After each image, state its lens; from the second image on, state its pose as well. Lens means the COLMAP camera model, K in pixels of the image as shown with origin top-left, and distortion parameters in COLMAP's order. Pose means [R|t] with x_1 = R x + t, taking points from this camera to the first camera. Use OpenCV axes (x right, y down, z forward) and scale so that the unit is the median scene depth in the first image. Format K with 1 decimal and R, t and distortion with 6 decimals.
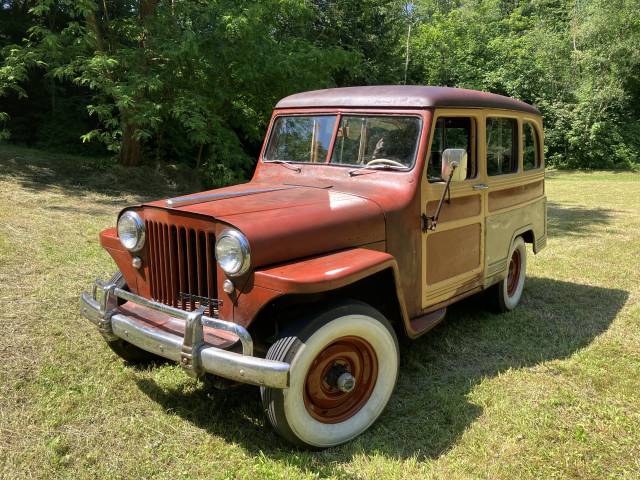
lens RADIAL K [[523.7, 0, 327.1], [0, 523.7, 241.2], [0, 0, 1]] dist [0.034643, -0.037134]
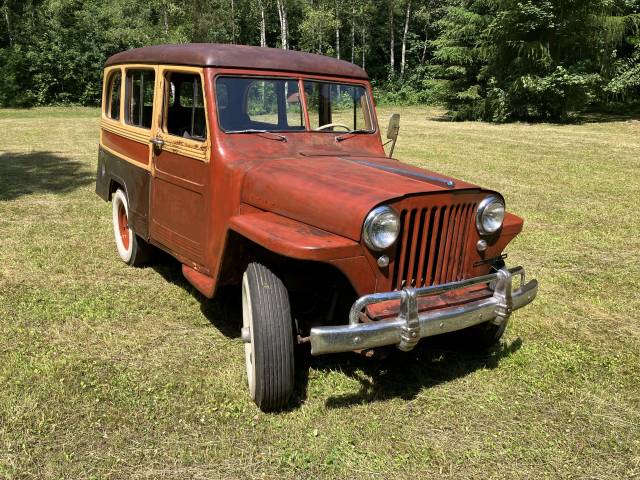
lens RADIAL K [[523.7, 0, 319.2], [0, 523.7, 245.3], [0, 0, 1]] dist [0.034643, -0.037134]
pose [[0.378689, -0.257289, 0.889043, -0.989050], [0.146903, 0.965115, 0.216731, -0.159716], [-0.913791, 0.048530, 0.403275, 0.622272]]
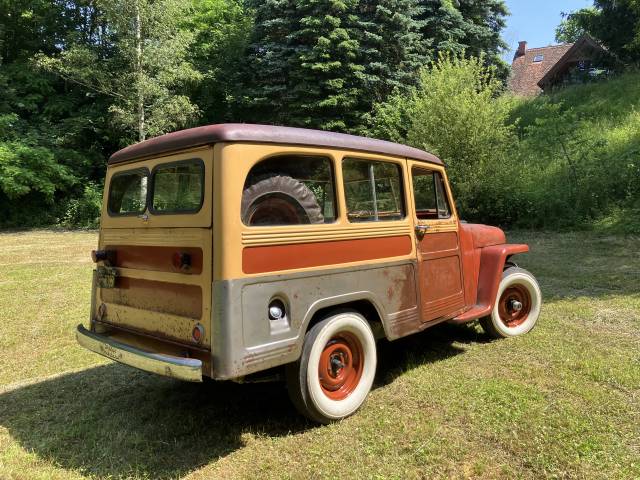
lens RADIAL K [[523.7, 0, 319.3], [0, 523.7, 240.8], [0, 0, 1]] dist [0.034643, -0.037134]
pose [[-0.984462, -0.016783, 0.174793, -0.053440], [0.029172, 0.965958, 0.257048, -0.464713], [-0.173157, 0.258153, -0.950460, 2.554828]]
